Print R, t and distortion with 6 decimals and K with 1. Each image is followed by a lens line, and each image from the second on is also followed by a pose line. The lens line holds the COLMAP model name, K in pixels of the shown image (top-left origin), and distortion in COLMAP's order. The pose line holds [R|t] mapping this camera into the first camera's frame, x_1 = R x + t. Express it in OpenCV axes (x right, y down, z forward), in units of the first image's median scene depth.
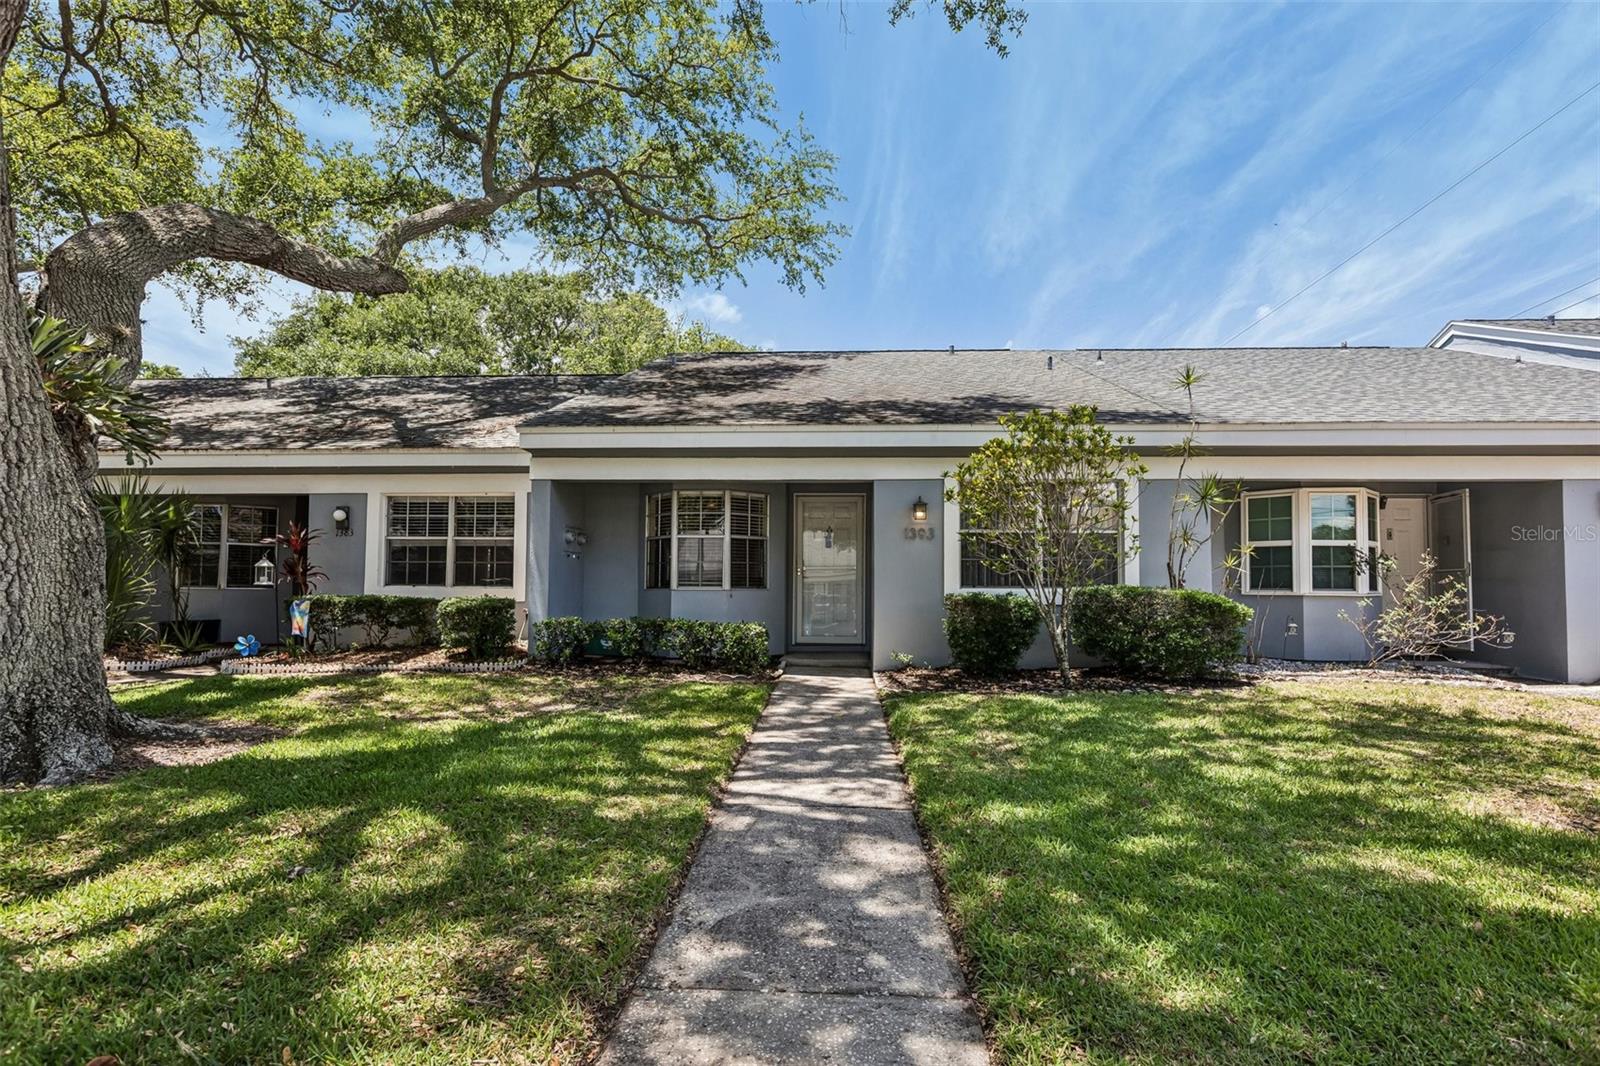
lens RADIAL K [[847.3, 0, 800.0], [0, 847.3, 545.2], [0, 0, 1]] dist [-0.002326, -0.000105]
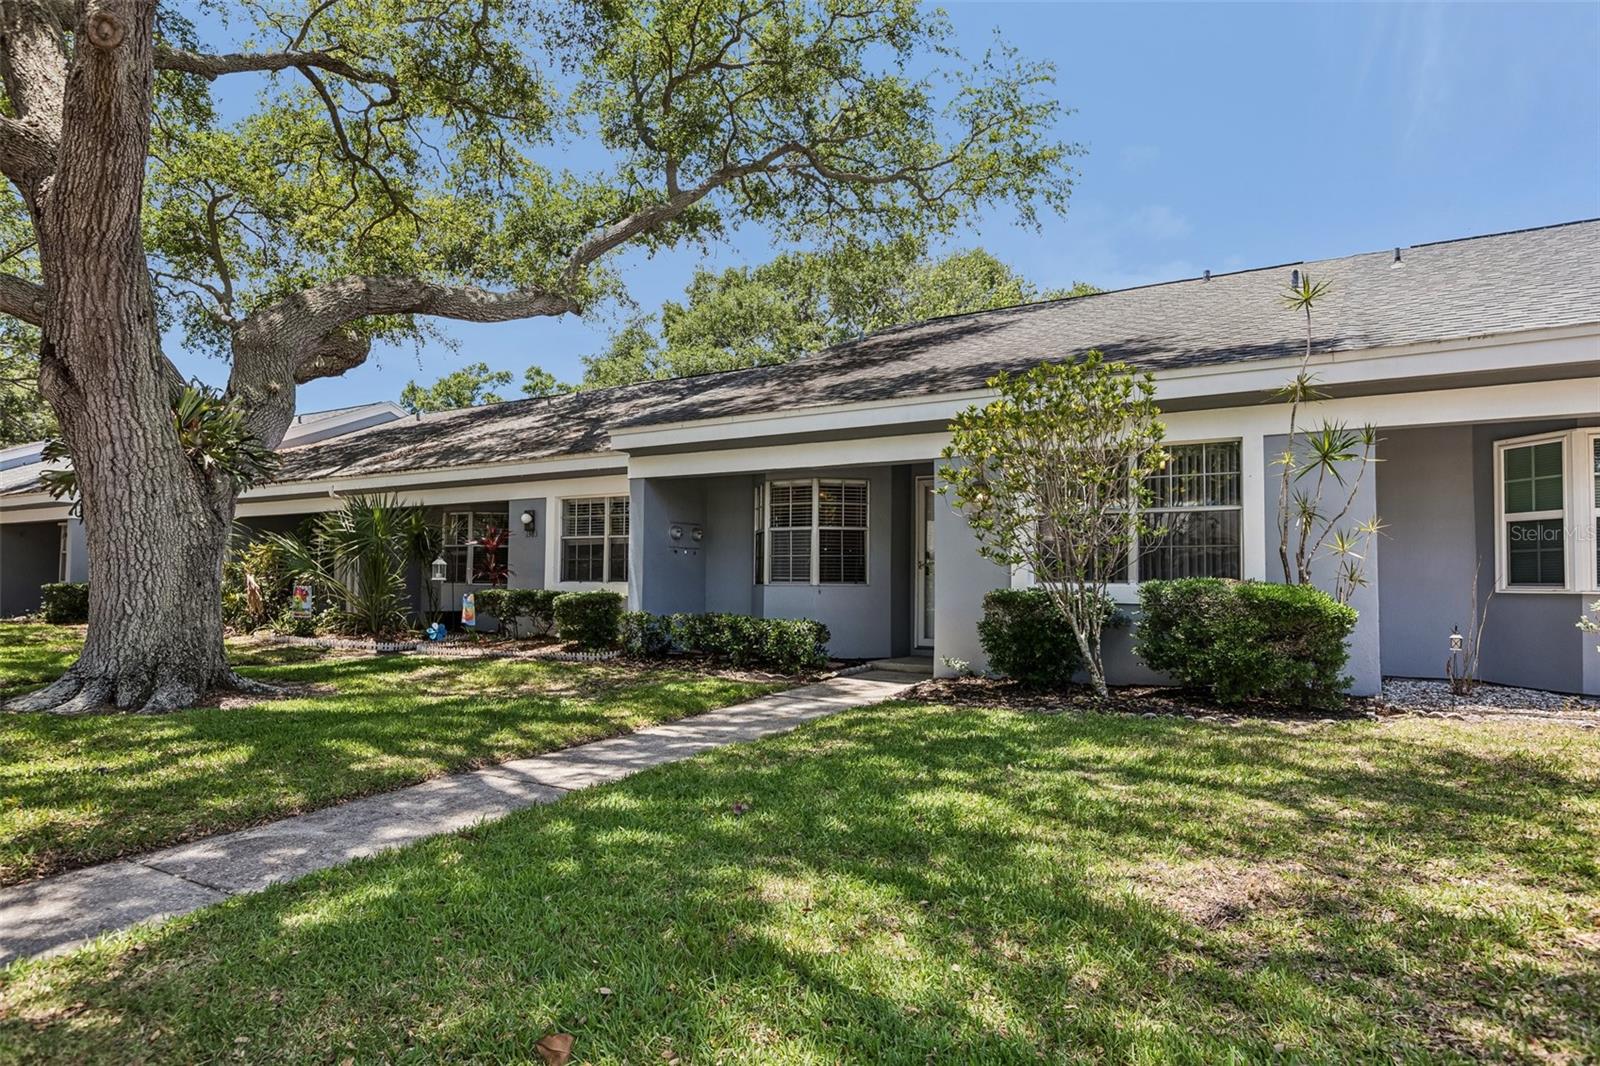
lens RADIAL K [[1004.2, 0, 800.0], [0, 1004.2, 533.0], [0, 0, 1]] dist [-0.006016, -0.002028]
pose [[0.865390, -0.025232, -0.500463, 0.460523], [0.022666, 0.999680, -0.011209, 0.007481], [0.500586, -0.001643, 0.865685, 0.036960]]
